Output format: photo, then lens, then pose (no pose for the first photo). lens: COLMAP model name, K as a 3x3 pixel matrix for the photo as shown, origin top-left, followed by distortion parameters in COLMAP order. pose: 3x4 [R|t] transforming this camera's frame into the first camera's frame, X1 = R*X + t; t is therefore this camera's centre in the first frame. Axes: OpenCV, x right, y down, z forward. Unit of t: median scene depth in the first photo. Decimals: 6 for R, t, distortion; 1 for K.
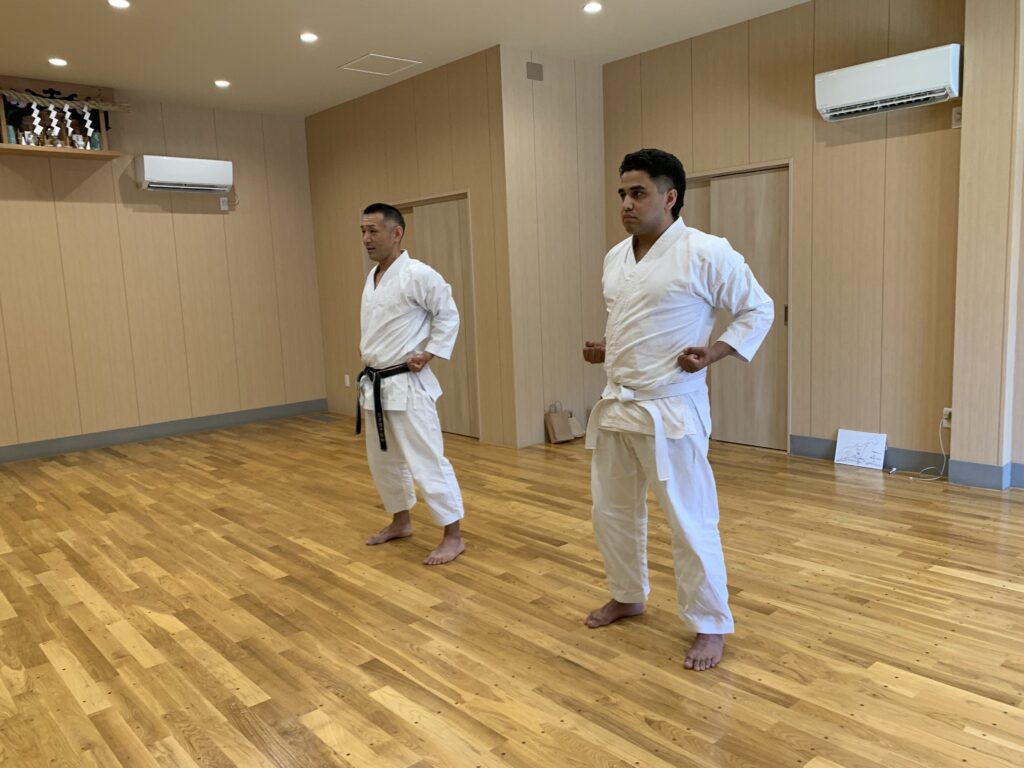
lens RADIAL K [[793.7, 0, 512.0], [0, 793.7, 384.0], [0, 0, 1]] dist [0.013908, 0.001952]
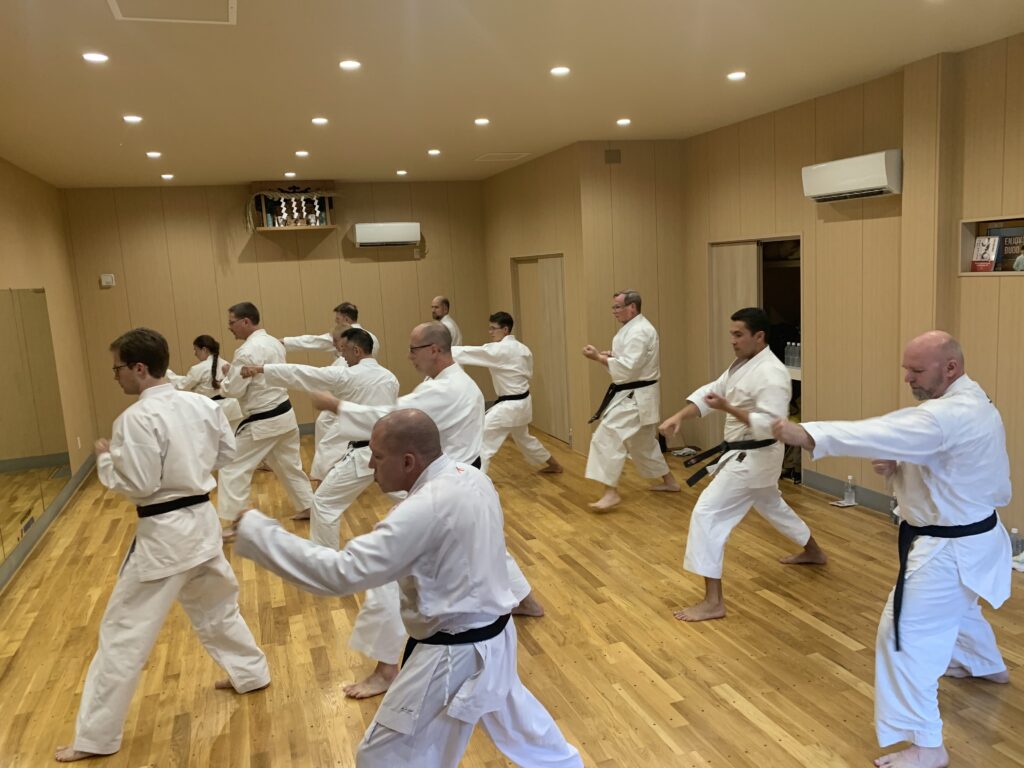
lens RADIAL K [[780.6, 0, 512.0], [0, 780.6, 384.0], [0, 0, 1]] dist [0.041080, -0.001131]
pose [[0.927533, 0.045766, -0.370928, 0.339555], [-0.033831, 0.998681, 0.038624, -0.079460], [0.372206, -0.023276, 0.927858, -0.185972]]
